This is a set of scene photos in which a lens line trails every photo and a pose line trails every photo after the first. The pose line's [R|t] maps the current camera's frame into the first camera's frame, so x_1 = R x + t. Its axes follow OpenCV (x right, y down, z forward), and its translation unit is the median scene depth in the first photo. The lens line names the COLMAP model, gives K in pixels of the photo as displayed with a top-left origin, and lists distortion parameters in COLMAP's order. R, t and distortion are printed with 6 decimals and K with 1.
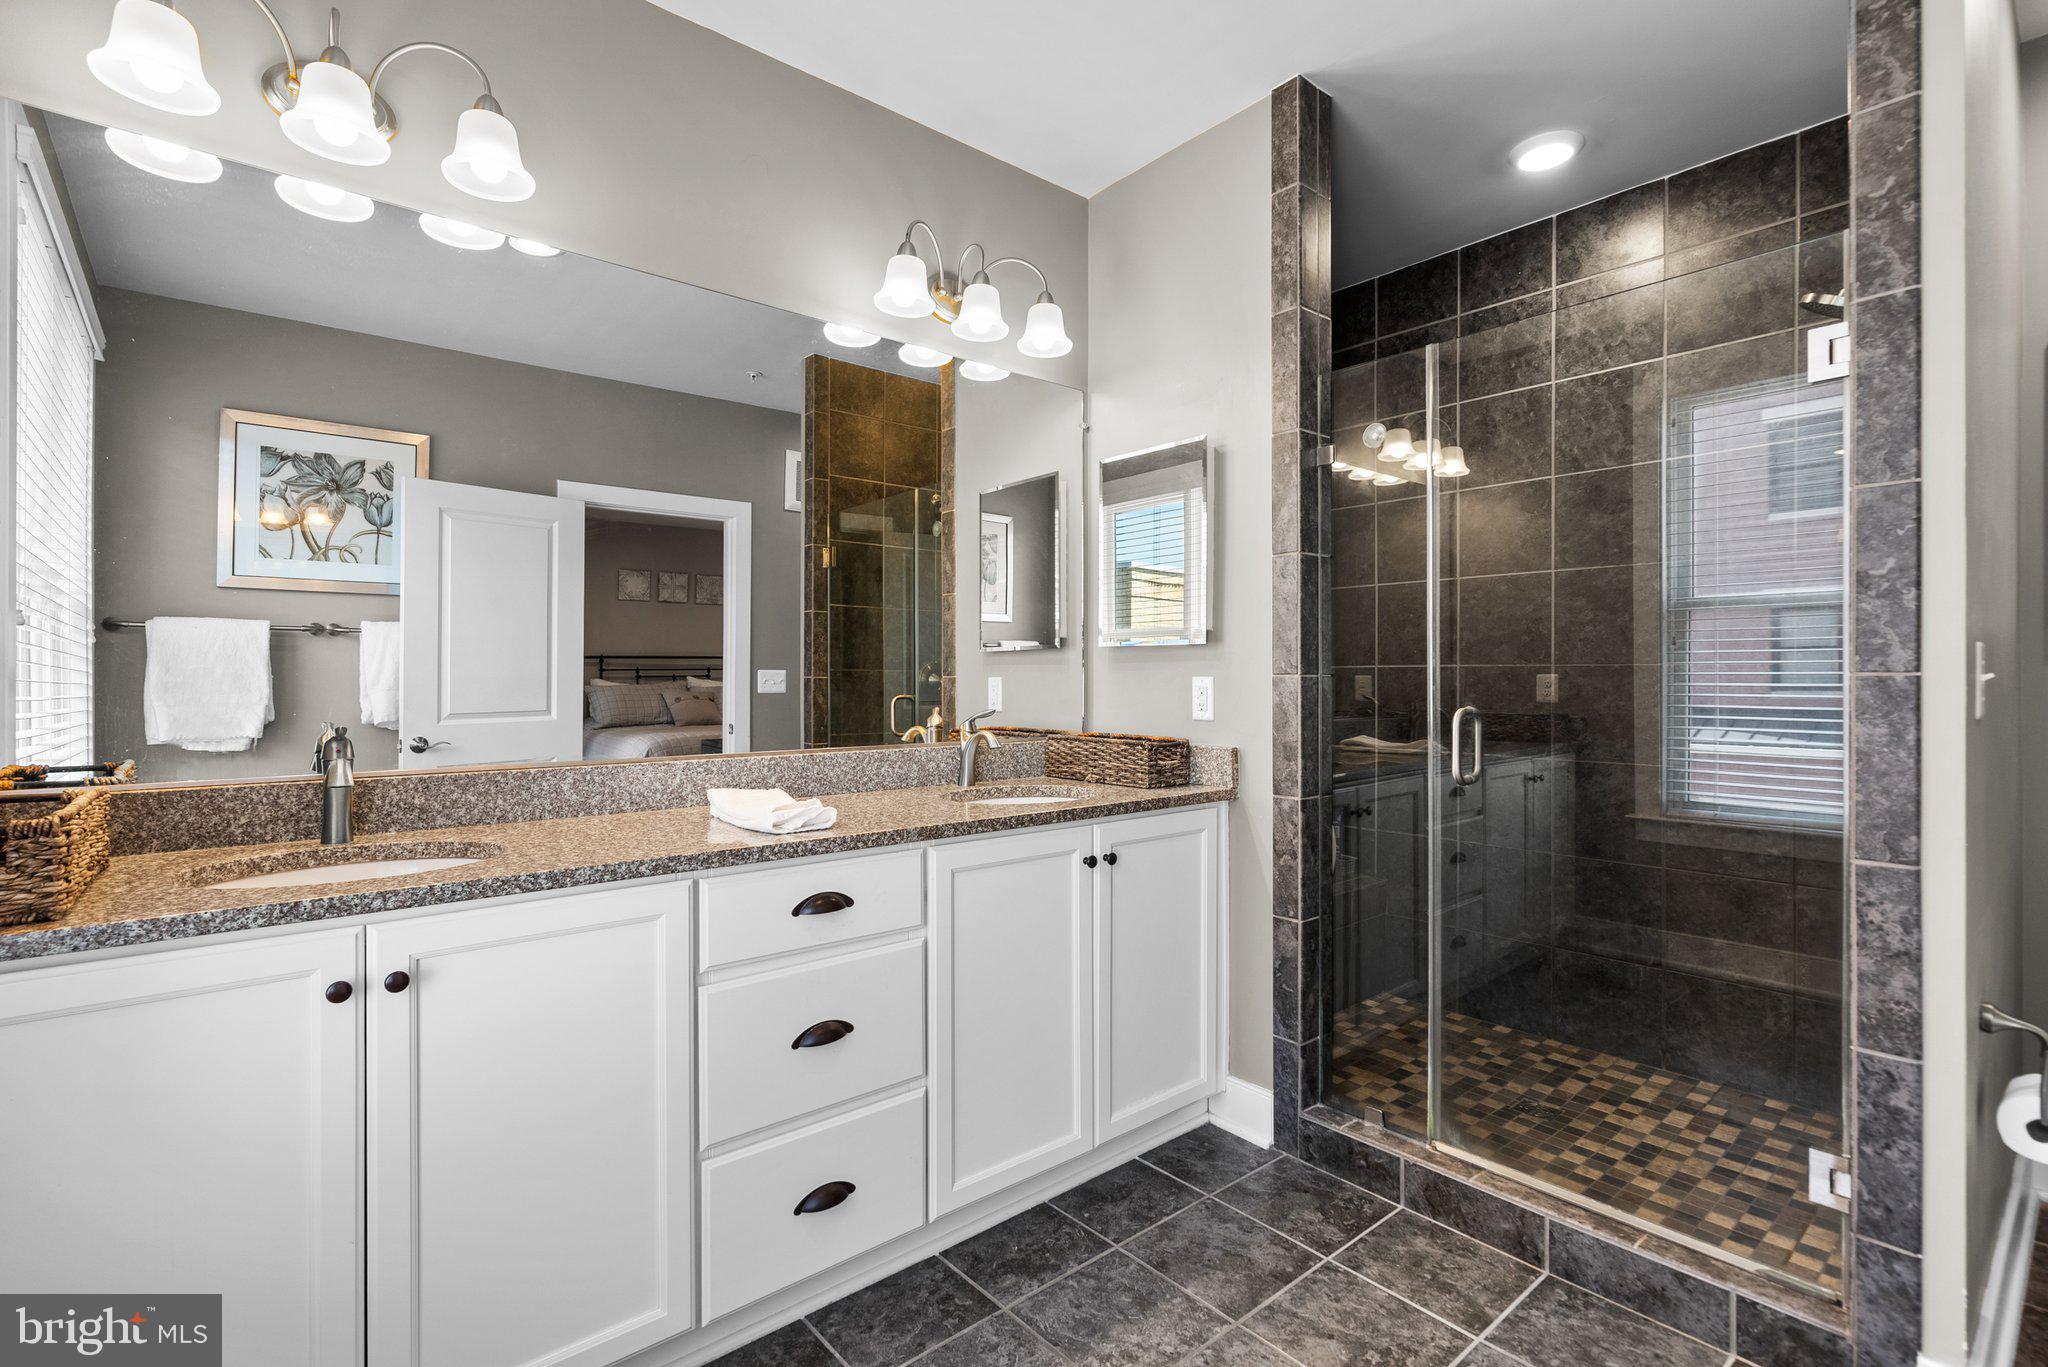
lens RADIAL K [[940.0, 0, 977.9], [0, 940.0, 685.8], [0, 0, 1]] dist [-0.007013, 0.003228]
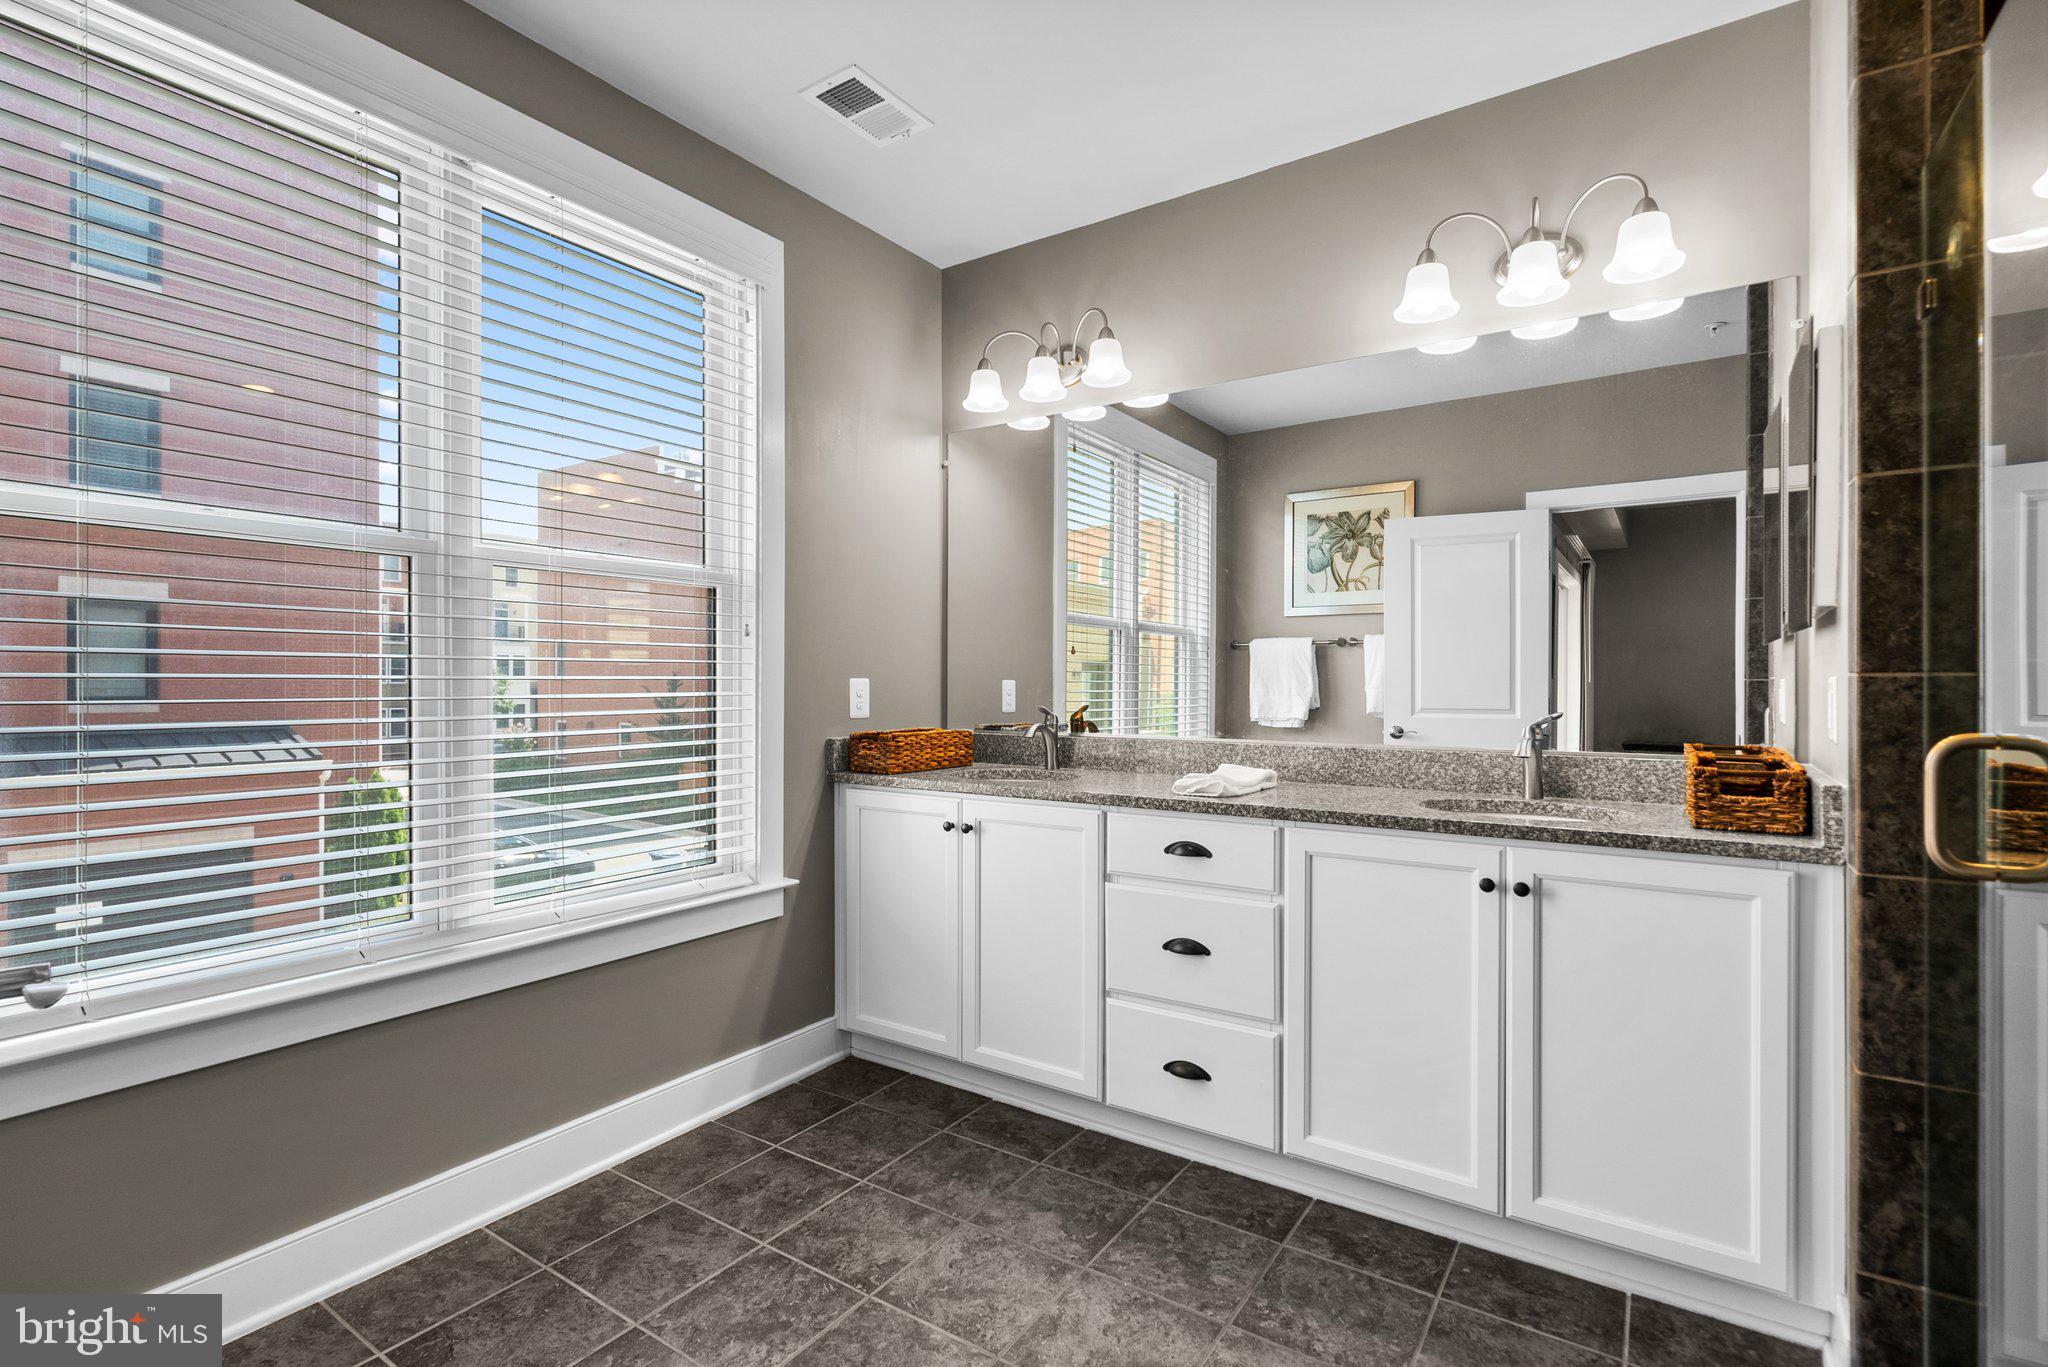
lens RADIAL K [[940.0, 0, 1032.1], [0, 940.0, 684.9], [0, 0, 1]] dist [-0.007013, 0.003228]
pose [[0.289691, 0.005738, -0.957103, 0.766701], [-0.003951, 0.999981, 0.004799, -0.005335], [0.957112, 0.002391, 0.289708, 0.295732]]
